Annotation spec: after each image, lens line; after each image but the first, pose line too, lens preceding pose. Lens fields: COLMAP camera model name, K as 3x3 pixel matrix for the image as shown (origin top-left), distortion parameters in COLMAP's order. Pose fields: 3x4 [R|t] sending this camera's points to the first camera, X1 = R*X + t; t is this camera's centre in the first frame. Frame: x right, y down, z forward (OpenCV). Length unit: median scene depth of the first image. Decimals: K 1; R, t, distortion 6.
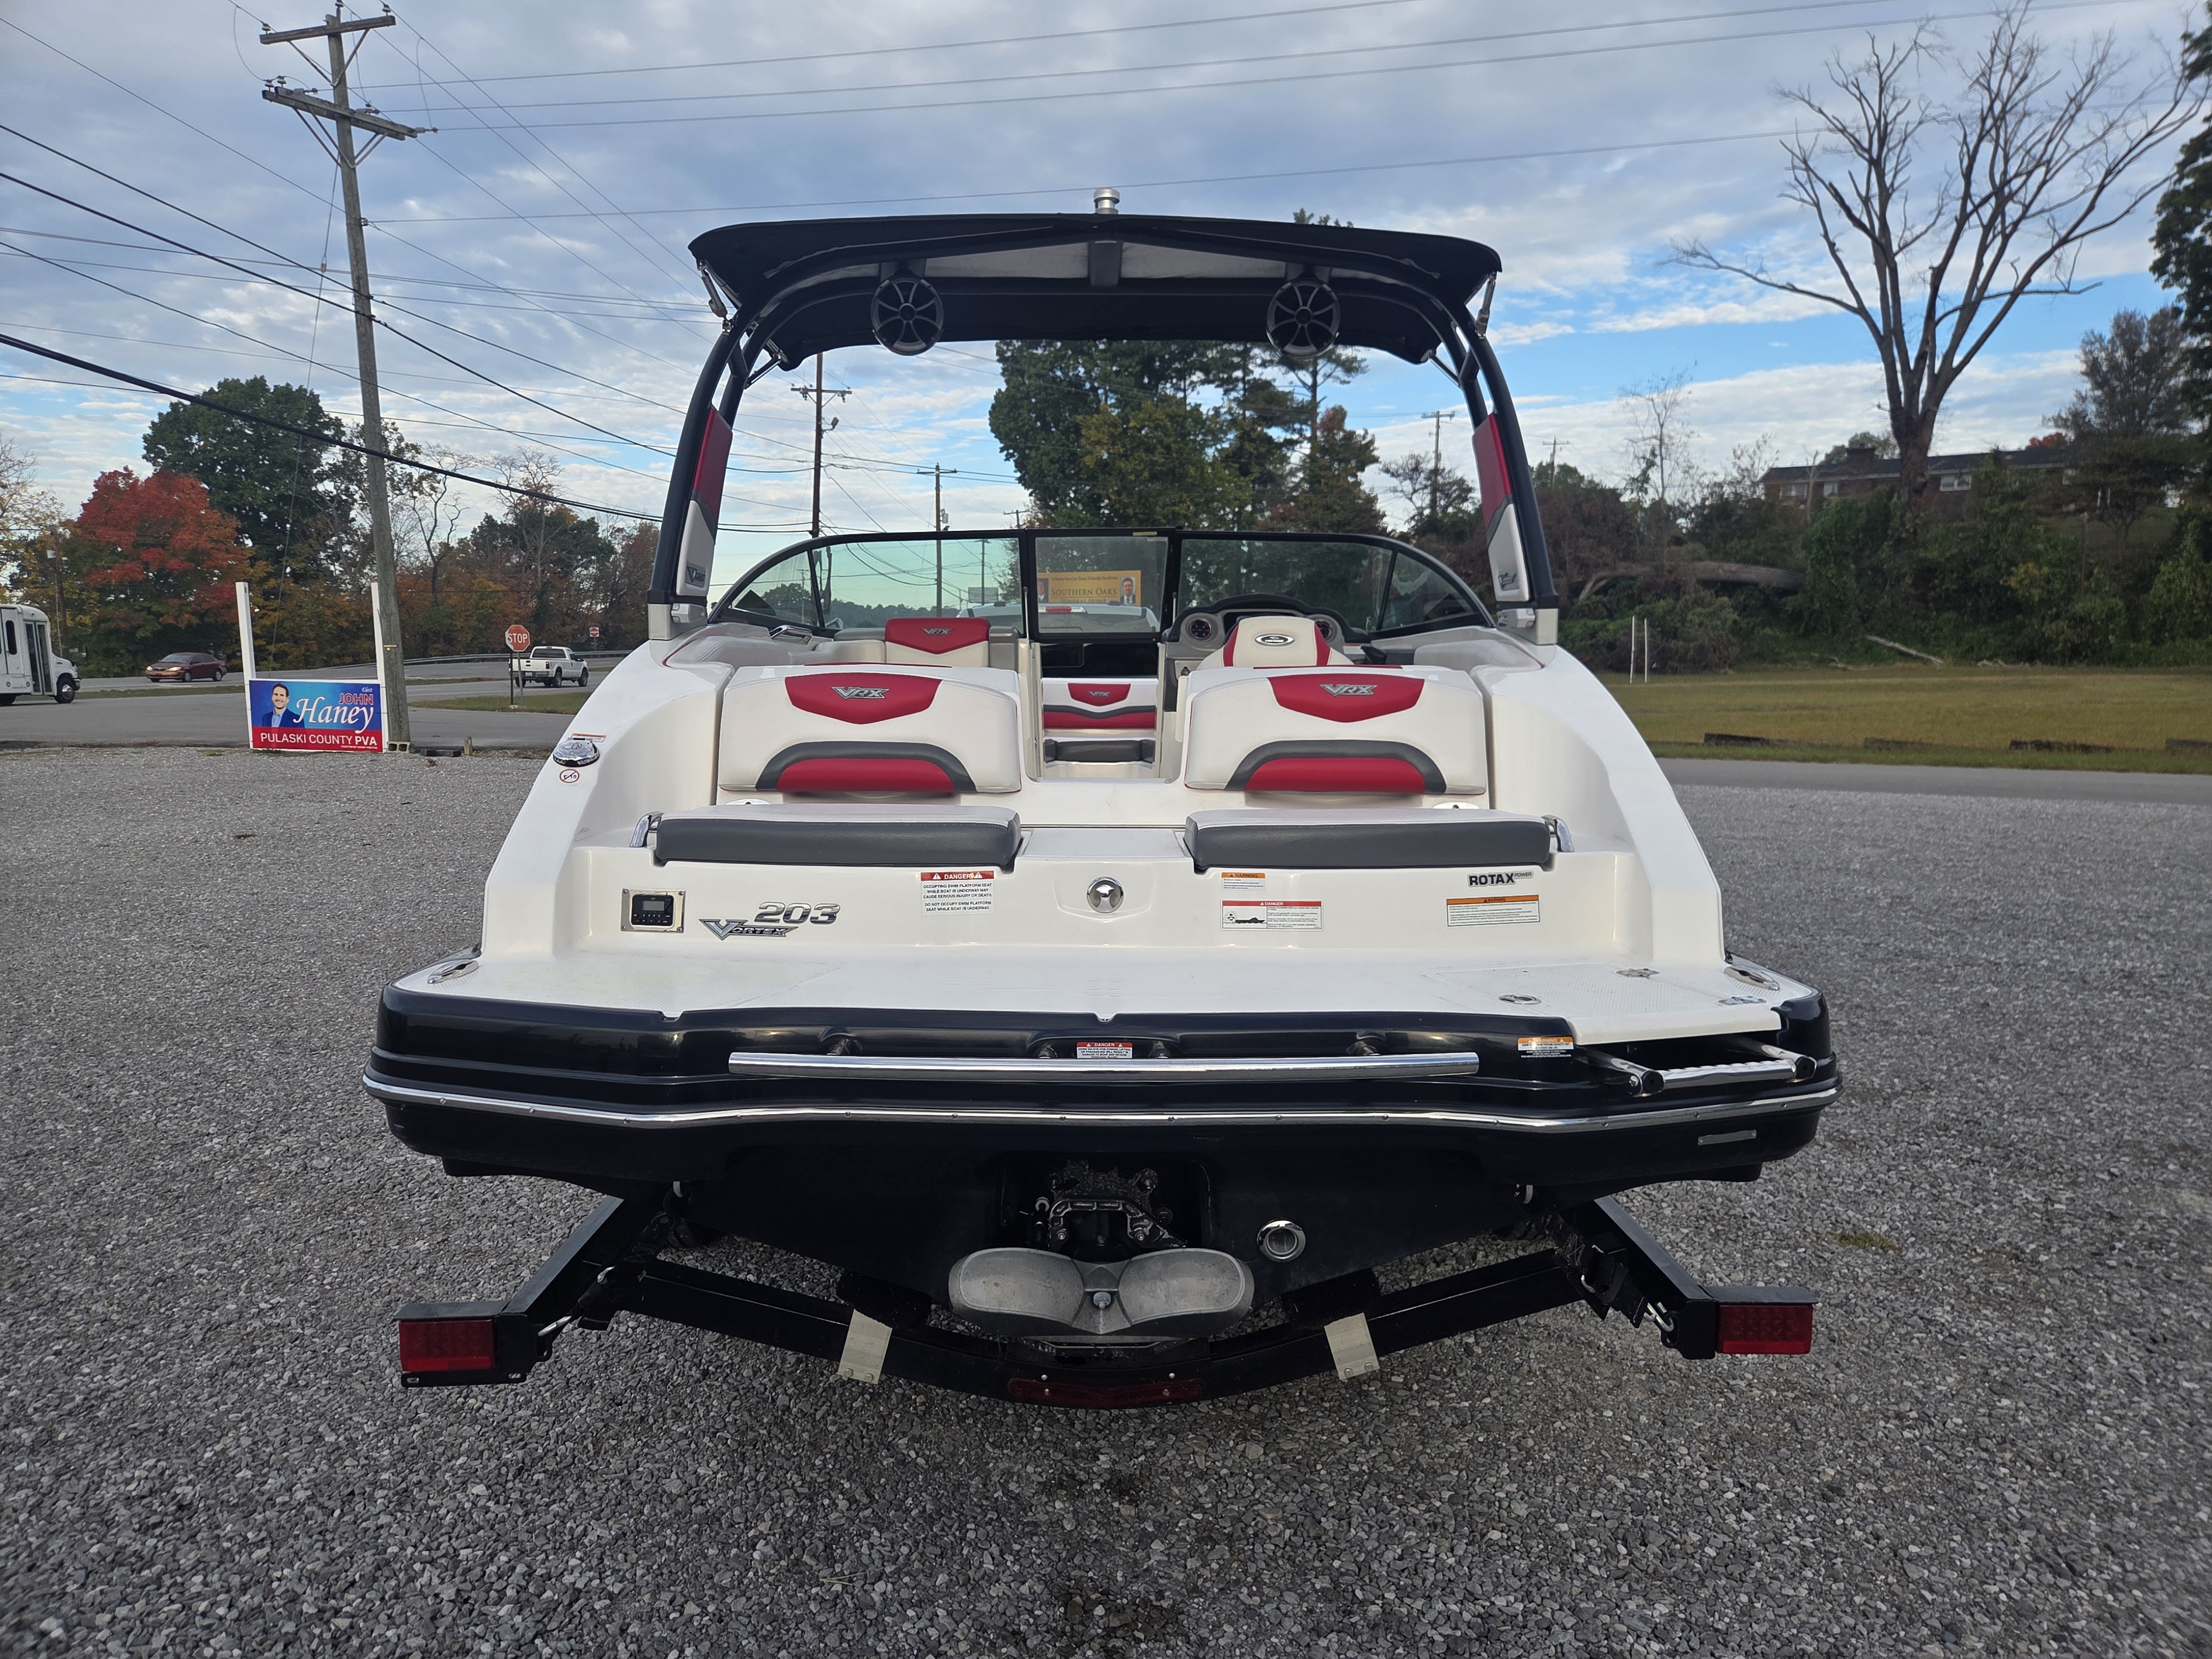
lens RADIAL K [[1517.3, 0, 1106.0], [0, 1517.3, 829.5], [0, 0, 1]] dist [0.068766, -0.067507]
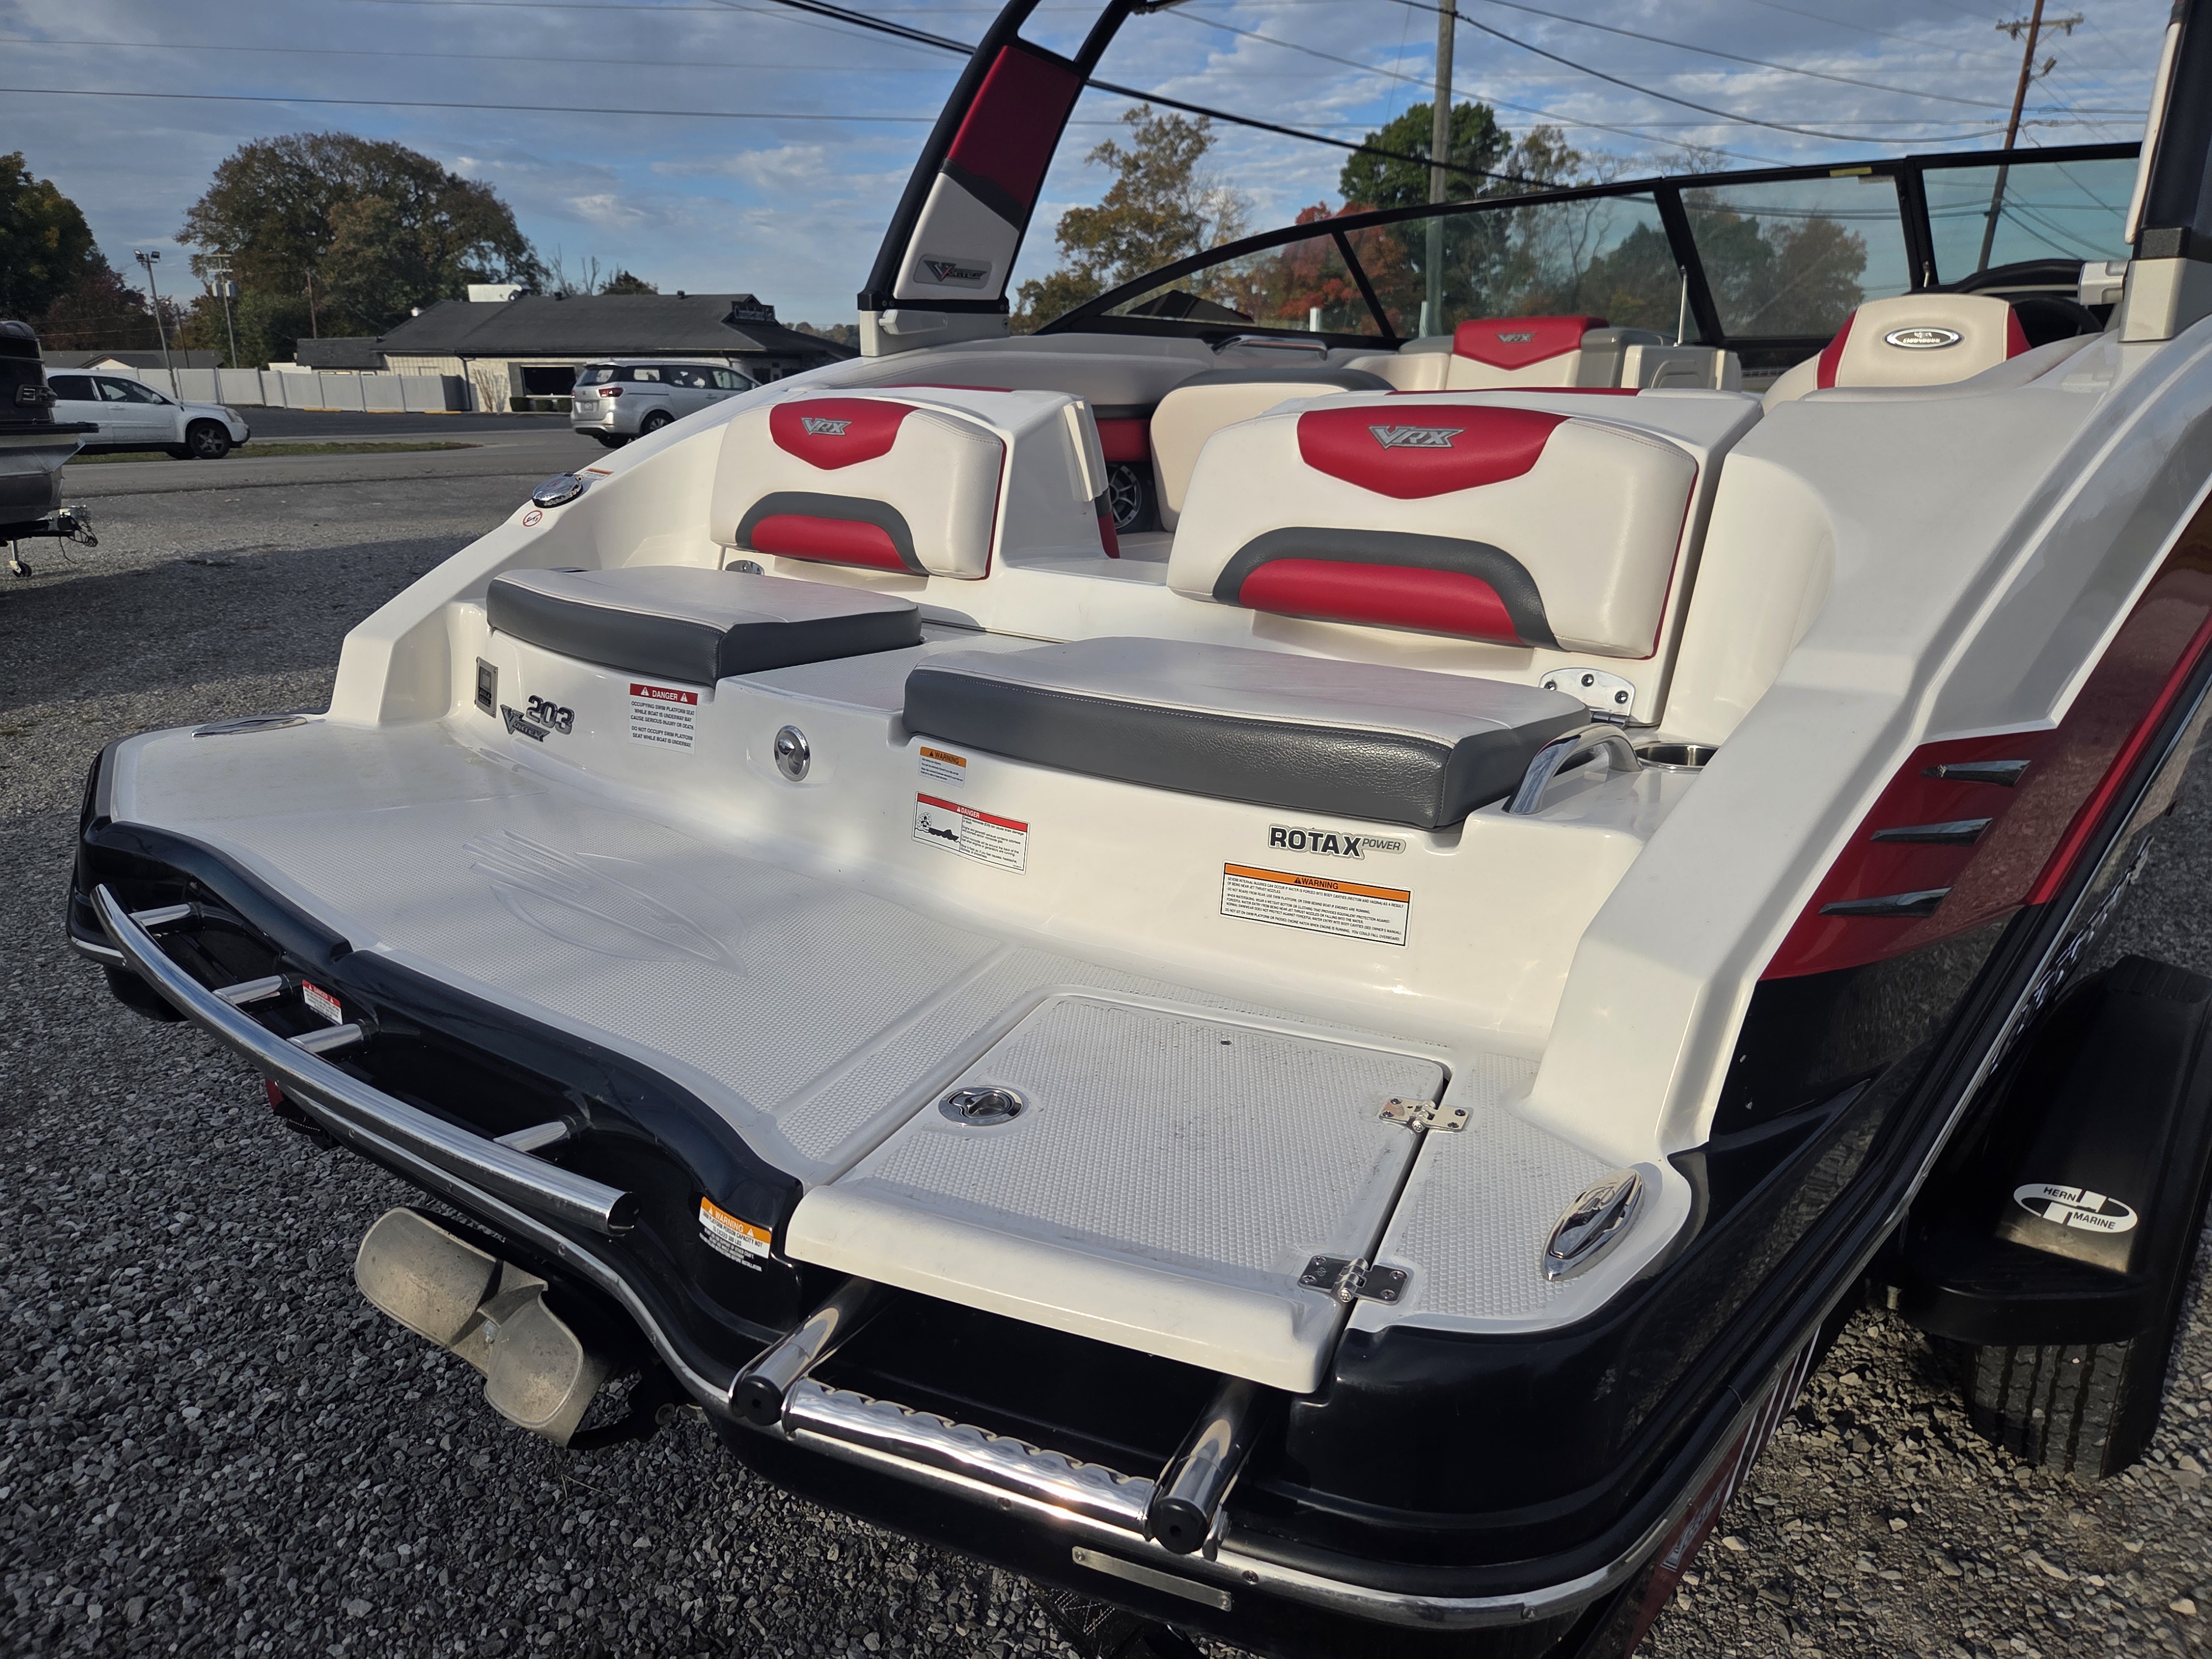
lens RADIAL K [[1517.3, 0, 1106.0], [0, 1517.3, 829.5], [0, 0, 1]] dist [0.068766, -0.067507]
pose [[0.742707, 0.187750, -0.642756, 0.308440], [-0.073811, 0.976993, 0.200091, -0.038563], [0.665536, -0.101167, 0.739478, 0.350497]]
